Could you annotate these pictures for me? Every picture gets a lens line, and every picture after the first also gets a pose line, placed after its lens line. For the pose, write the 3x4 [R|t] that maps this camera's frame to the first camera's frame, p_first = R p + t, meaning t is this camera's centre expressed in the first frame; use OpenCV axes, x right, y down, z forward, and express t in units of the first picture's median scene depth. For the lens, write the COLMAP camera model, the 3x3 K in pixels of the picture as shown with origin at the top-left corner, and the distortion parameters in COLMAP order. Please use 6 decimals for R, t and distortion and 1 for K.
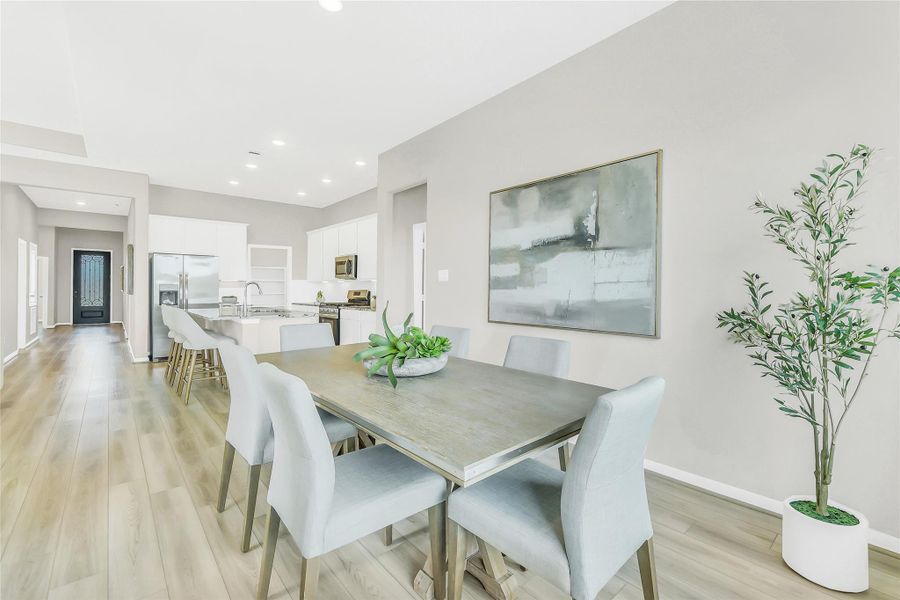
lens RADIAL K [[394.9, 0, 450.9], [0, 394.9, 289.9], [0, 0, 1]] dist [0.000553, -0.000009]
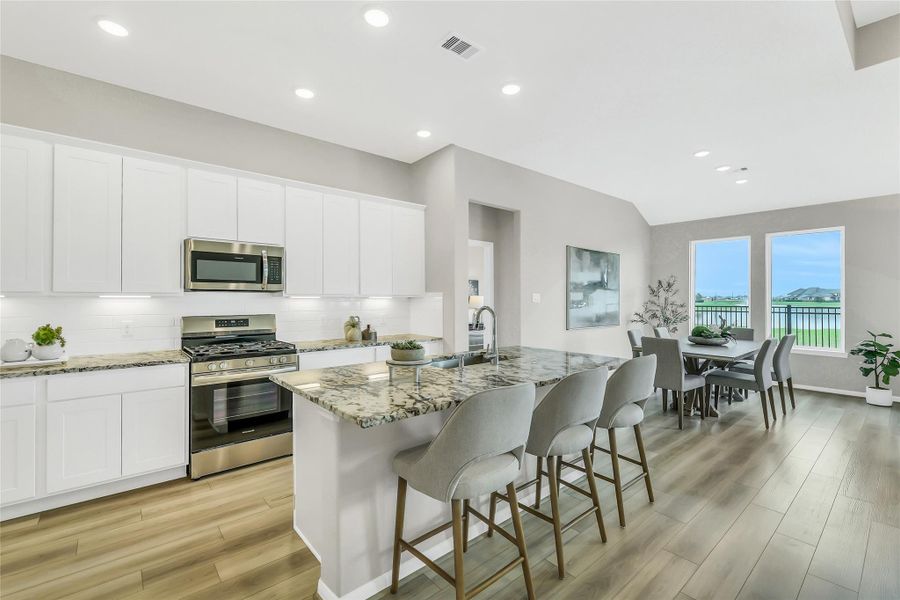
lens RADIAL K [[391.5, 0, 447.2], [0, 391.5, 299.7], [0, 0, 1]] dist [0.001489, -0.000511]
pose [[0.010833, -0.007120, 0.999916, -1.672042], [-0.001619, 0.999973, 0.007138, -0.052948], [-0.999940, -0.001696, 0.010821, 1.697566]]
